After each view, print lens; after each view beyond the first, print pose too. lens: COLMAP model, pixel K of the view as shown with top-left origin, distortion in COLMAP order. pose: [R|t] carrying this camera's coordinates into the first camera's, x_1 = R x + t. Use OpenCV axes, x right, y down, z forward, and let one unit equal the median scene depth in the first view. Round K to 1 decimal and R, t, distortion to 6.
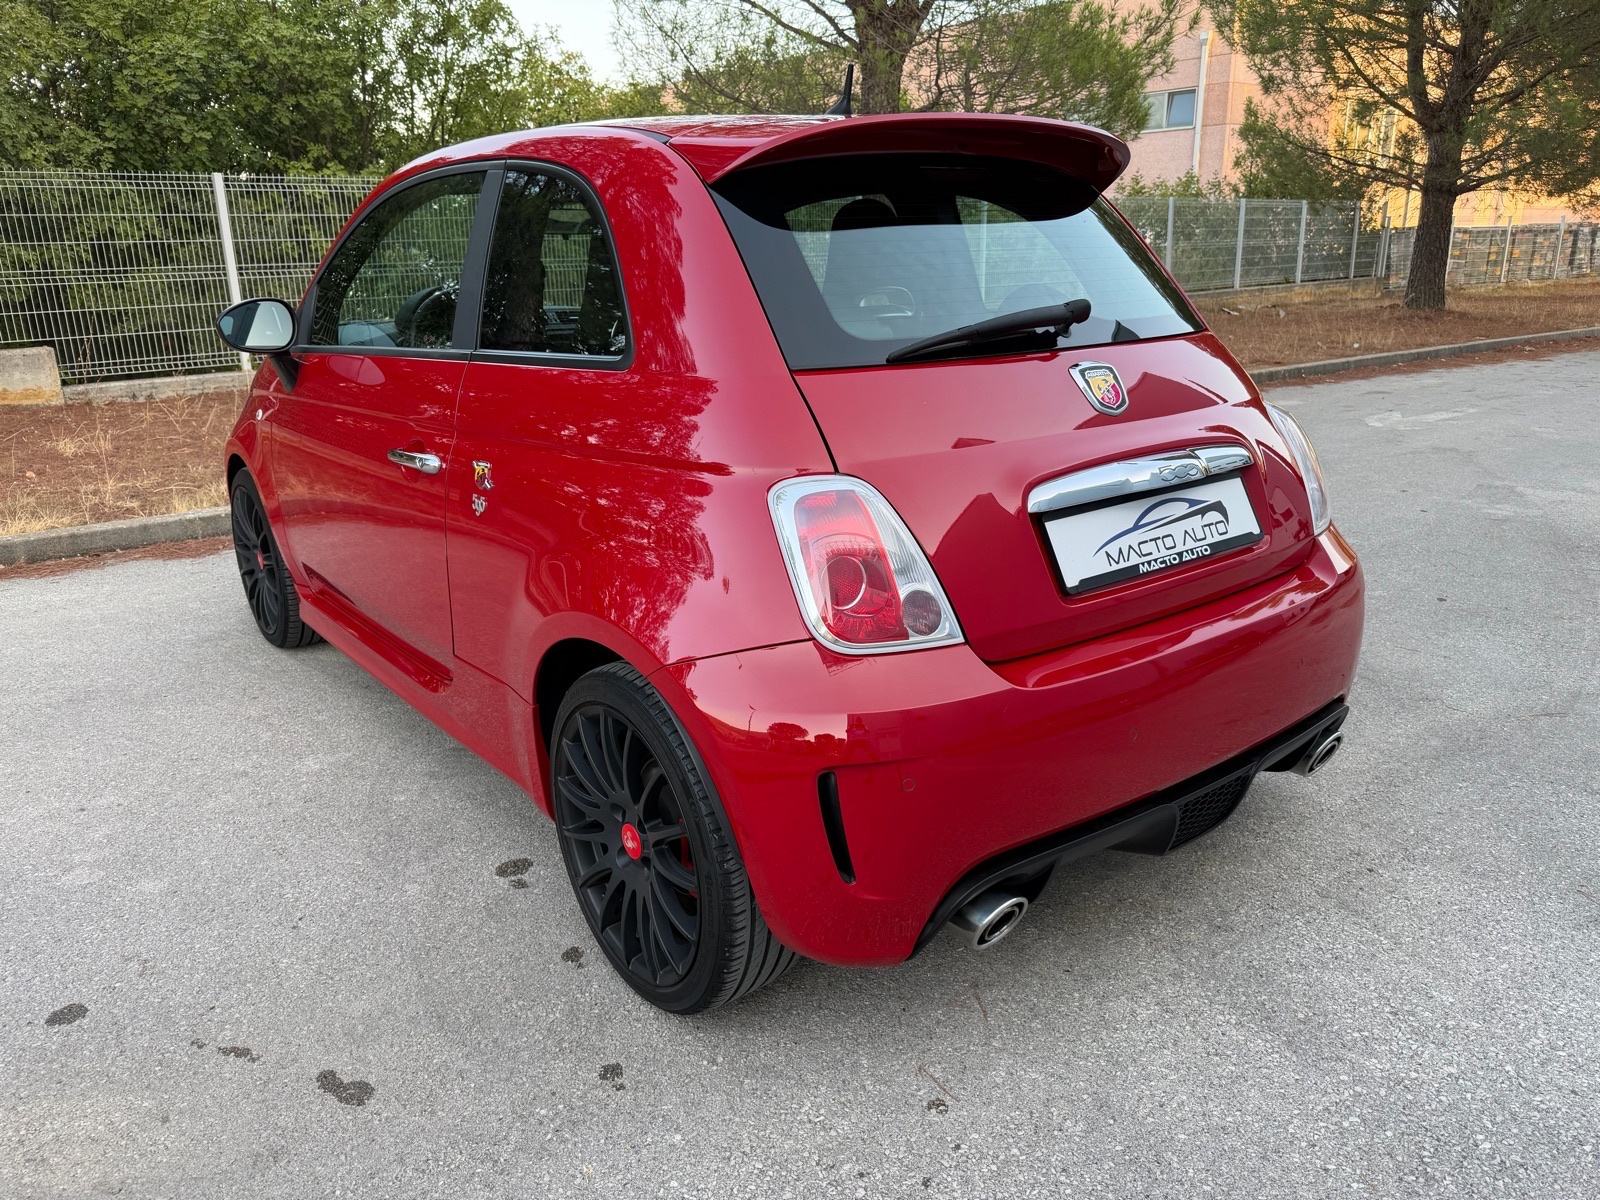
lens RADIAL K [[1153.5, 0, 796.5], [0, 1153.5, 597.4], [0, 0, 1]] dist [-0.003832, -0.011766]
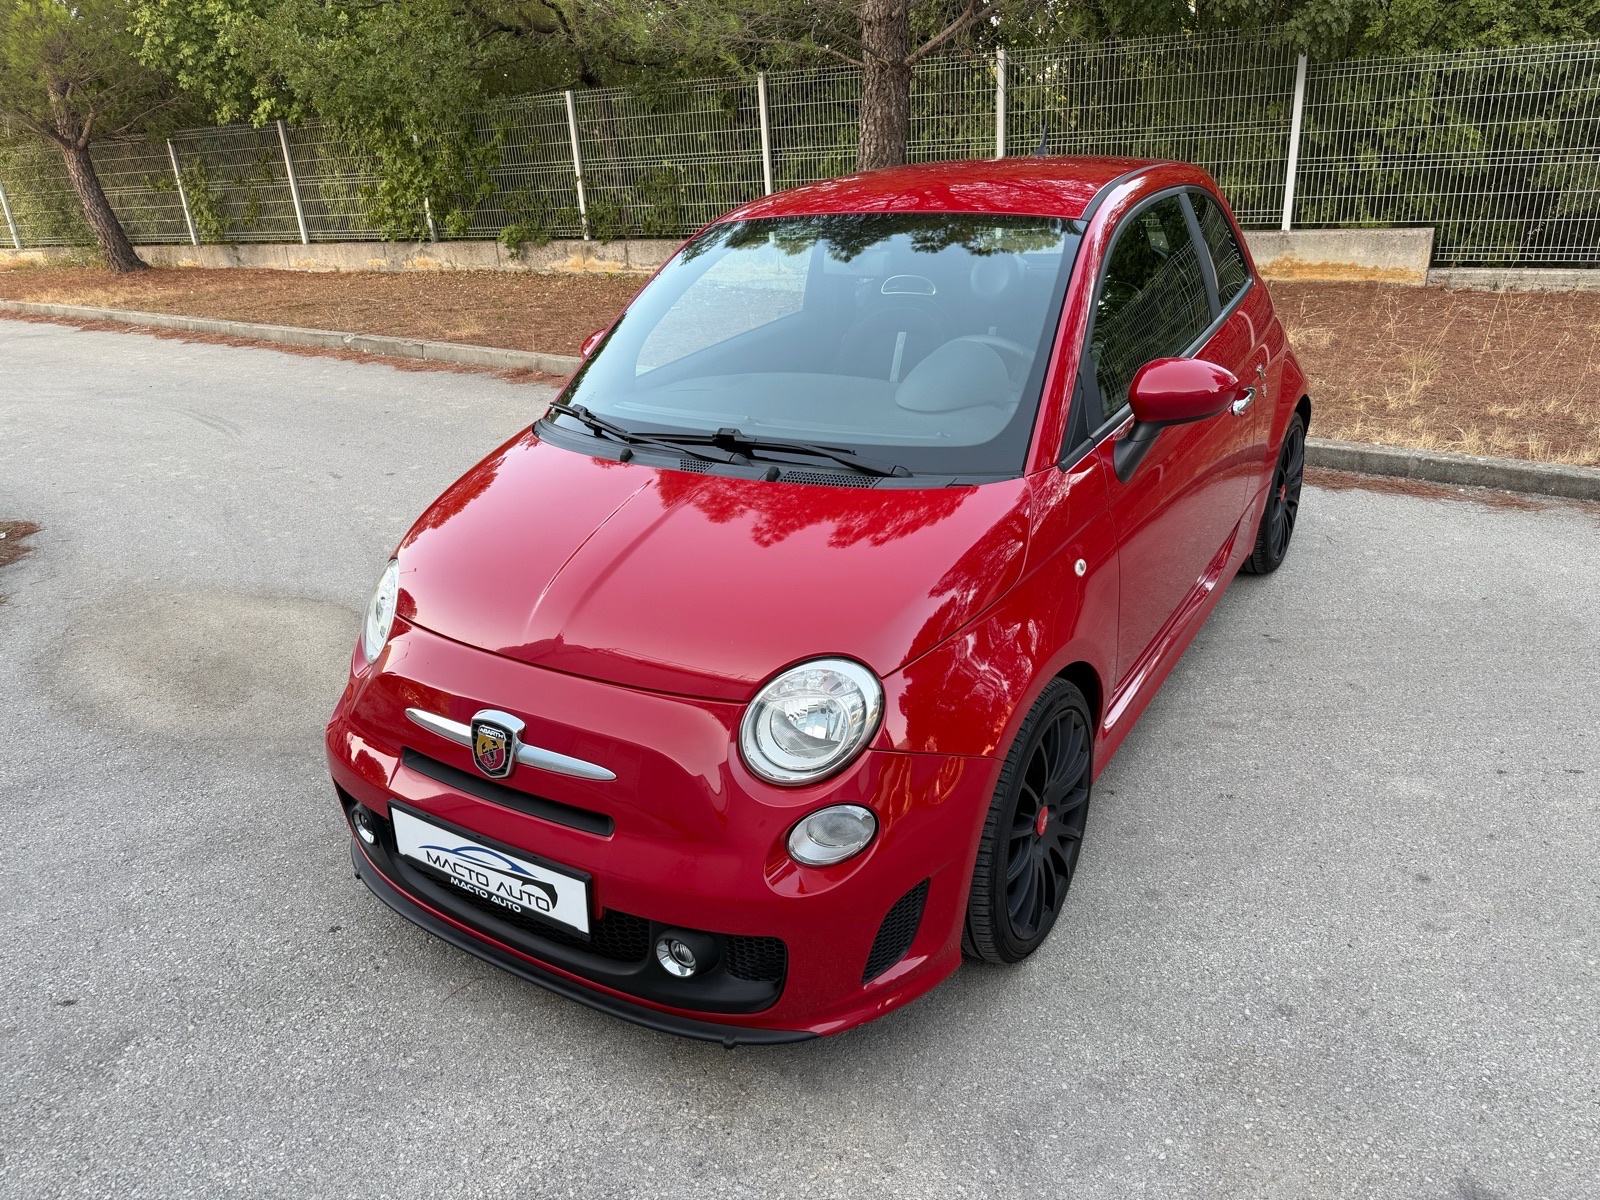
lens RADIAL K [[1137.7, 0, 792.0], [0, 1137.7, 601.7], [0, 0, 1]] dist [0.004812, -0.013406]
pose [[0.246017, 0.373936, -0.894230, 0.227910], [-0.230125, 0.918740, 0.320874, -0.095582], [0.941551, 0.126844, 0.312078, 0.161252]]
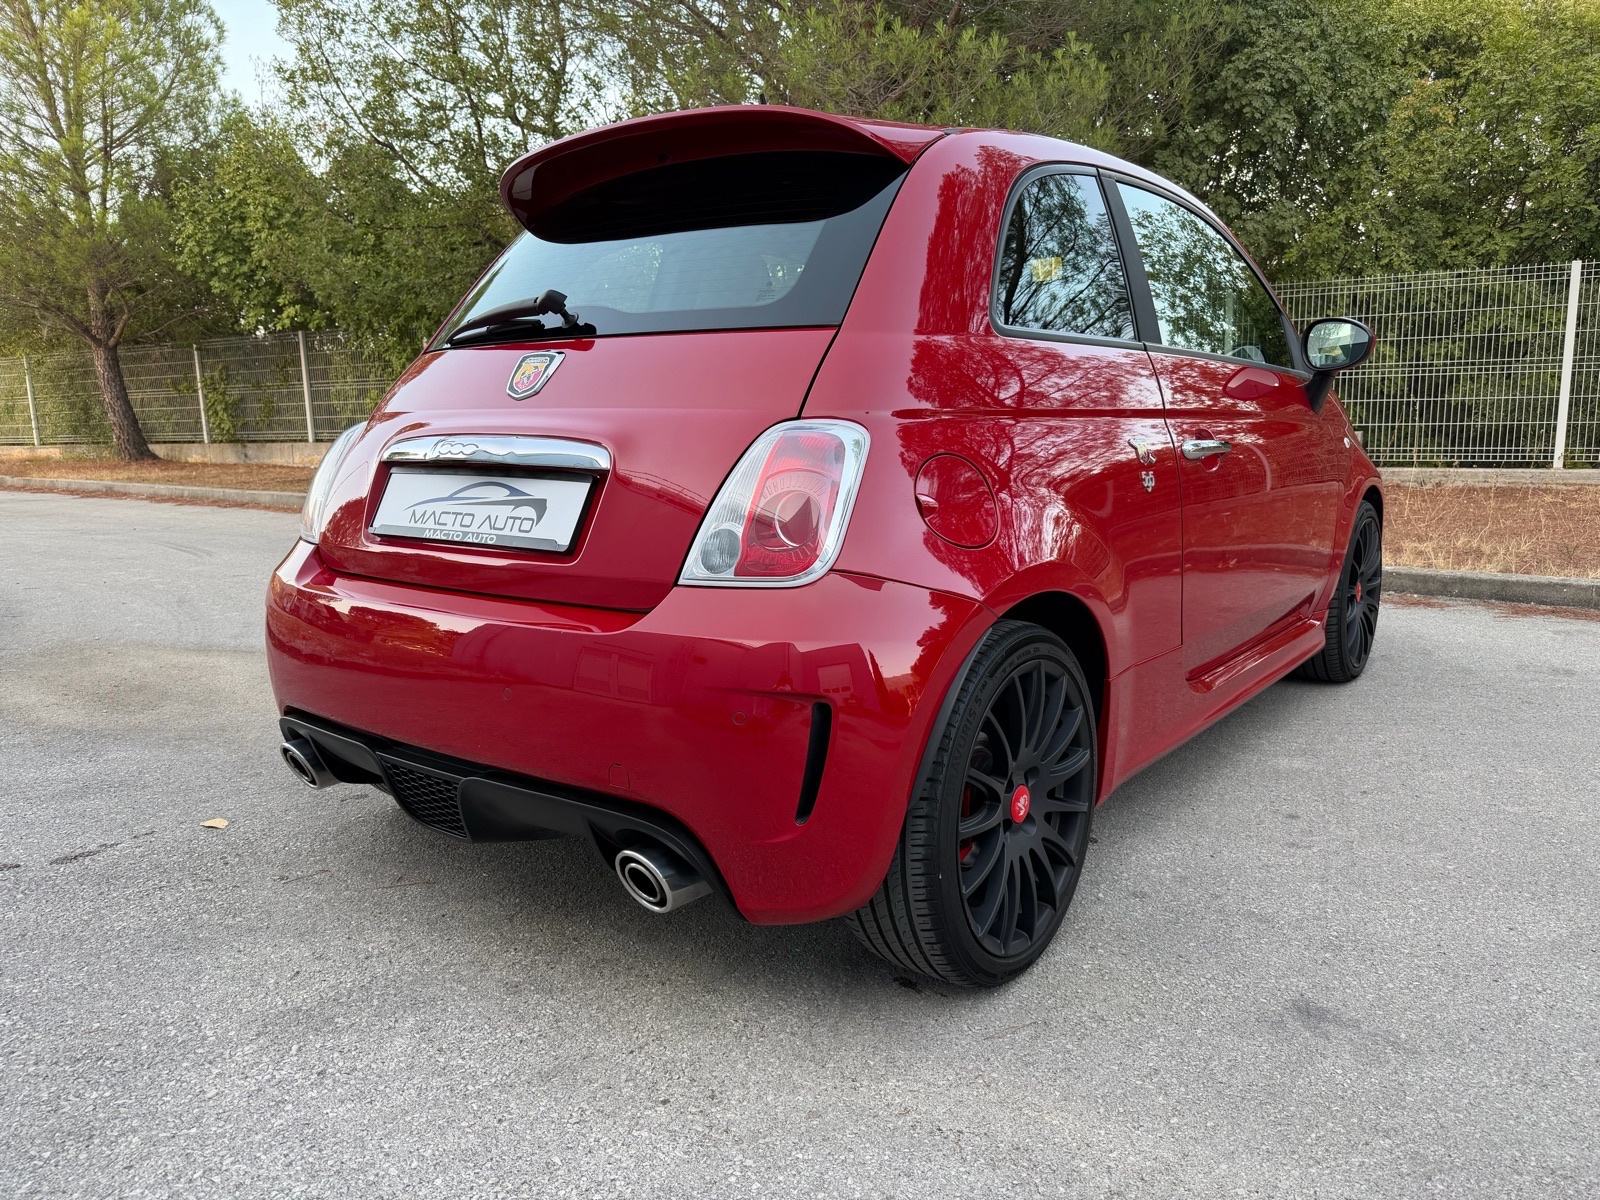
lens RADIAL K [[1141.4, 0, 800.0], [0, 1141.4, 600.0], [0, 0, 1]] dist [-0.004288, -0.003827]
pose [[0.250278, 0.174670, -0.952288, 0.265780], [-0.264214, 0.958579, 0.106384, -0.032230], [0.931425, 0.224982, 0.286061, 0.196079]]
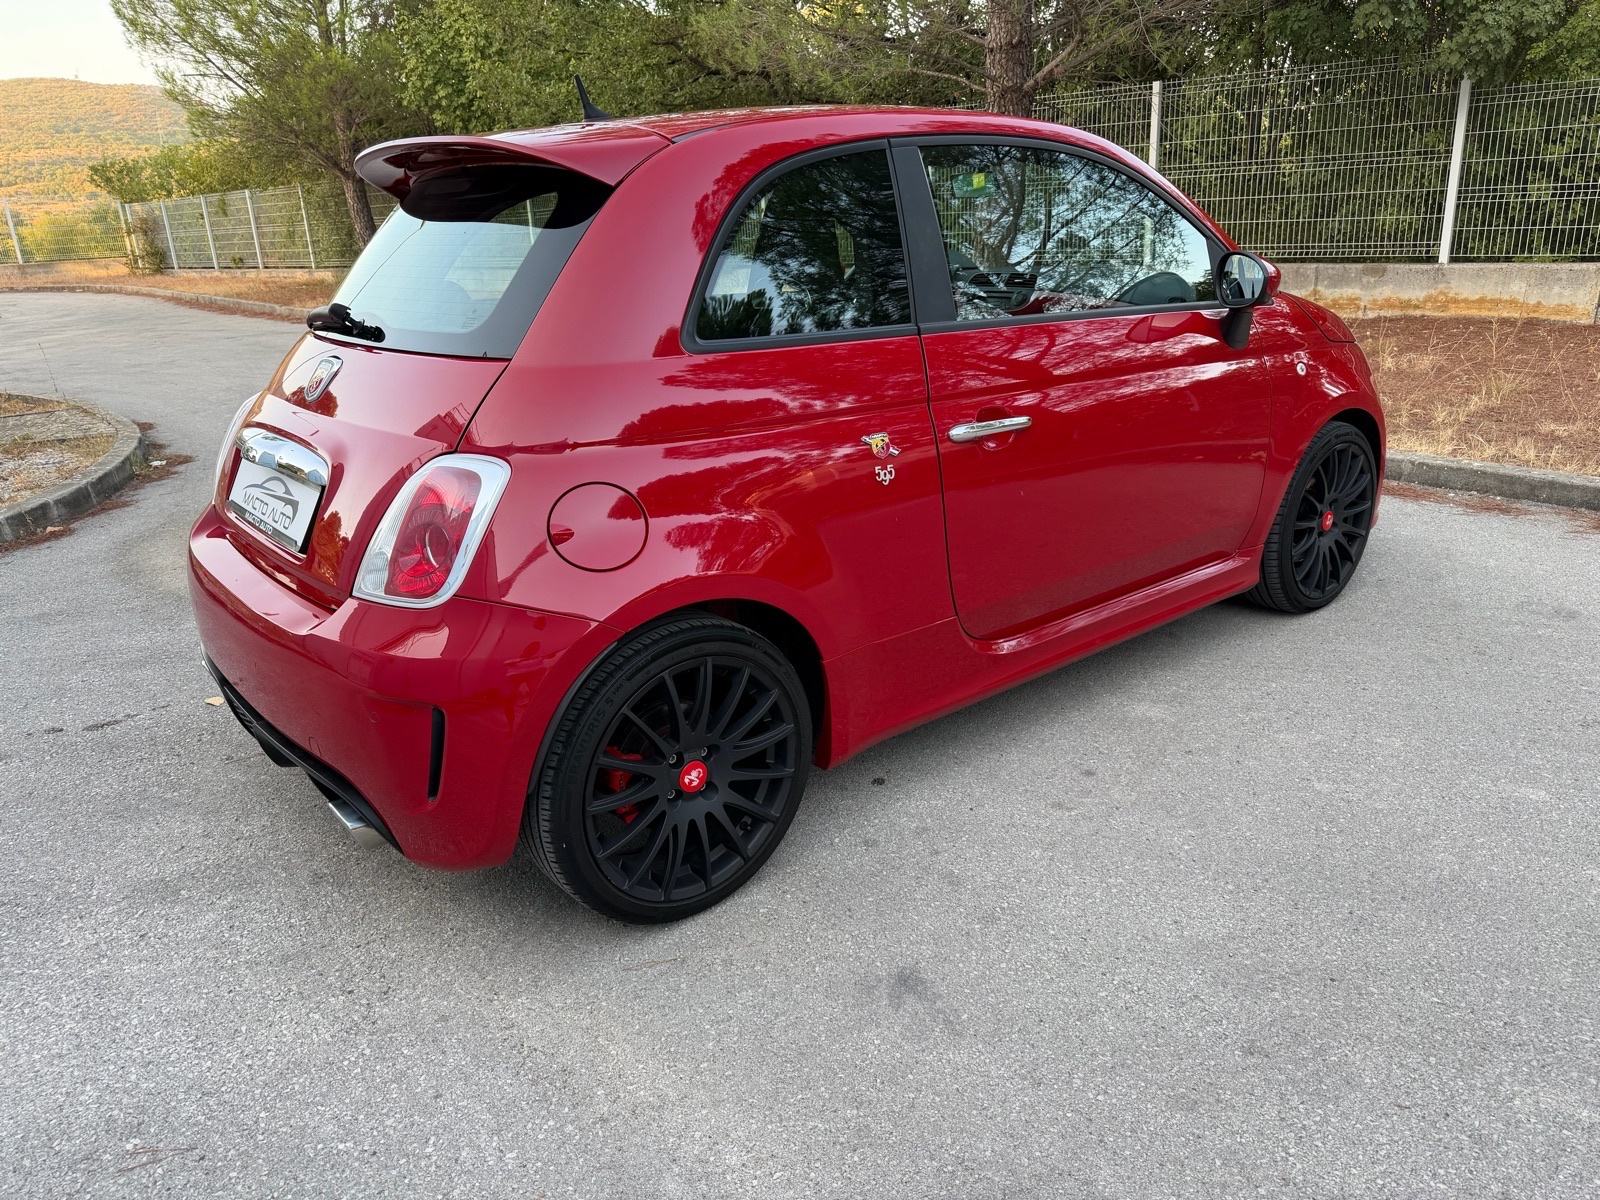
lens RADIAL K [[1140.1, 0, 795.4], [0, 1140.1, 599.9], [0, 0, 1]] dist [0.001559, -0.007677]
pose [[0.020839, 0.342863, -0.939154, 0.293970], [-0.246207, 0.912189, 0.327556, -0.096612], [0.968993, 0.224400, 0.103425, 0.281416]]
